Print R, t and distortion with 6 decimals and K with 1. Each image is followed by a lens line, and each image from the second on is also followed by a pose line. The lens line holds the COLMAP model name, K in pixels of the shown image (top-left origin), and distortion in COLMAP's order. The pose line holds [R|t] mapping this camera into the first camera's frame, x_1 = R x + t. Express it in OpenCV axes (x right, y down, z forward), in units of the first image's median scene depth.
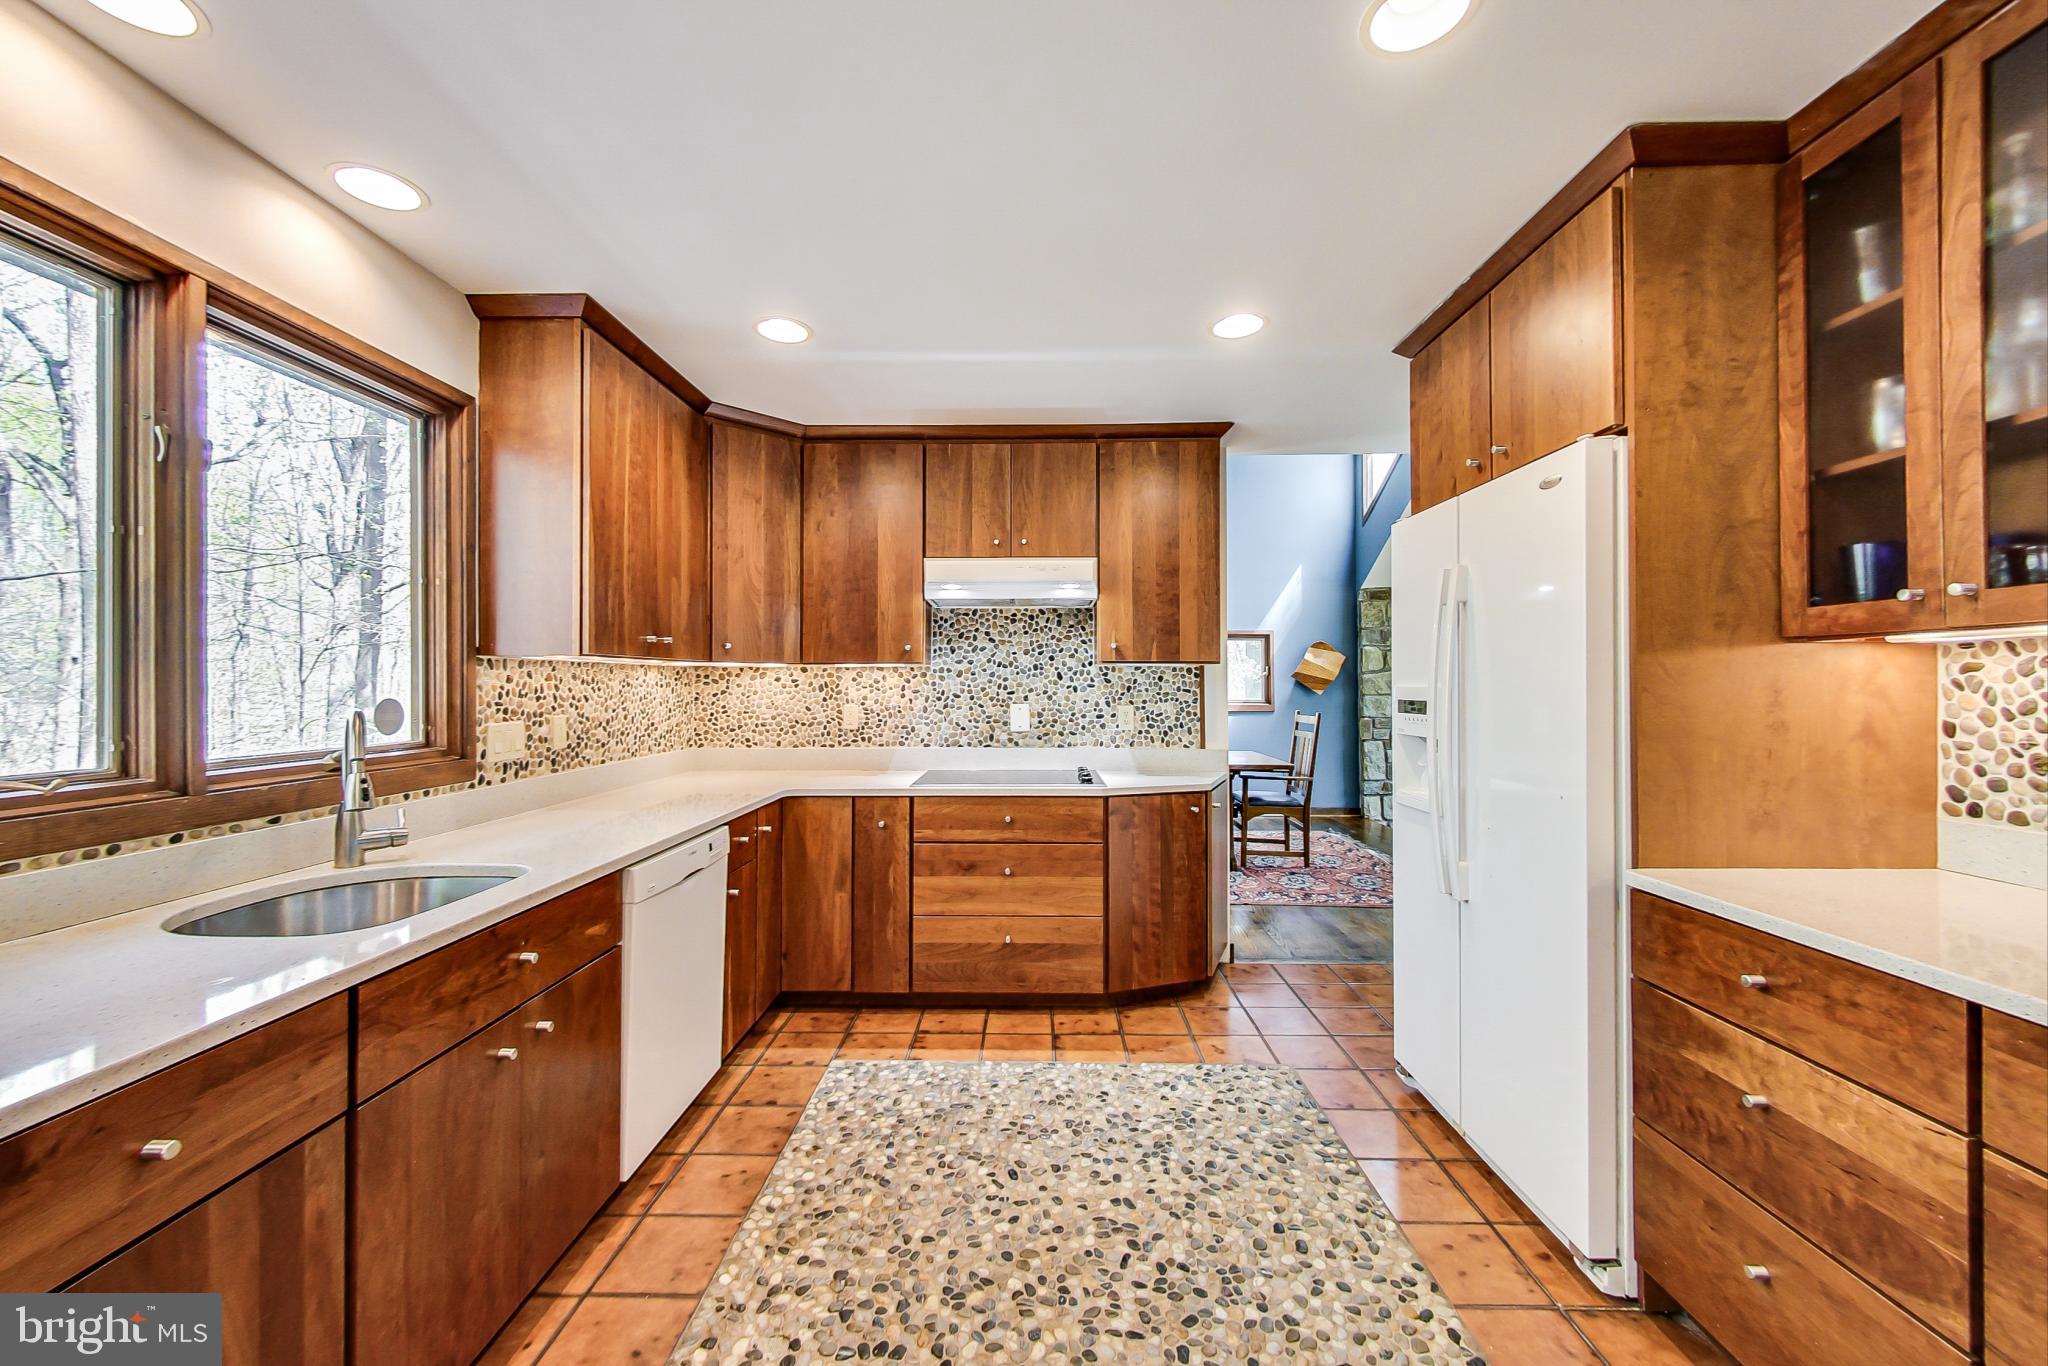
lens RADIAL K [[794.1, 0, 1028.1], [0, 794.1, 678.8], [0, 0, 1]] dist [0.001772, -0.000335]
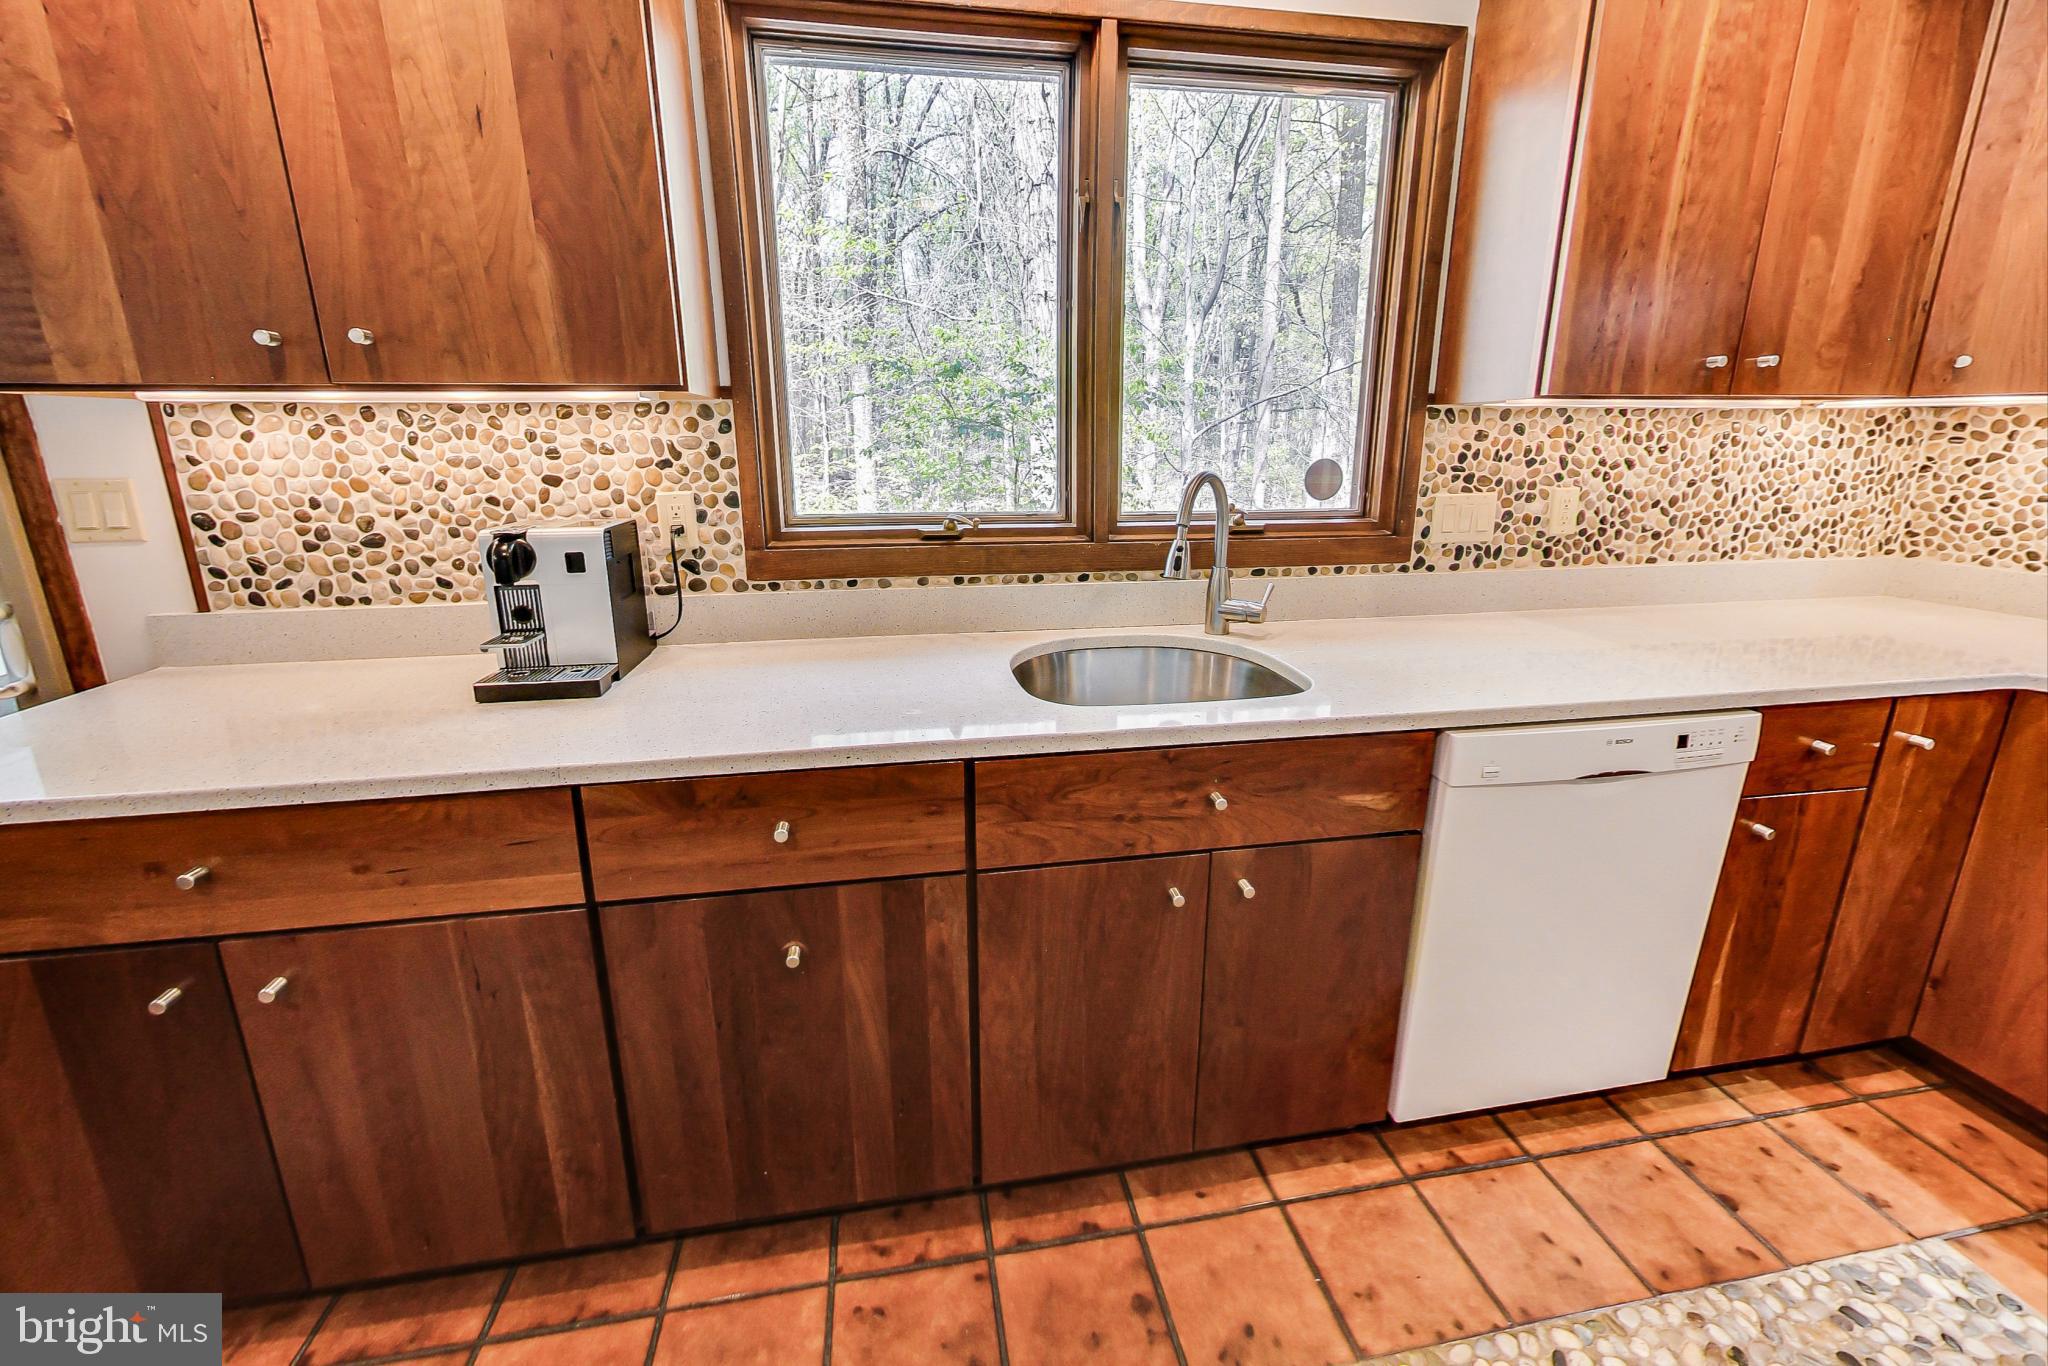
lens RADIAL K [[794.1, 0, 1029.3], [0, 794.1, 634.1], [0, 0, 1]] dist [0.001772, -0.000335]
pose [[0.187375, 0.231968, -0.954506, 0.032604], [0.006713, 0.971391, 0.237390, 0.001564], [0.982266, -0.050888, 0.180457, 0.442174]]
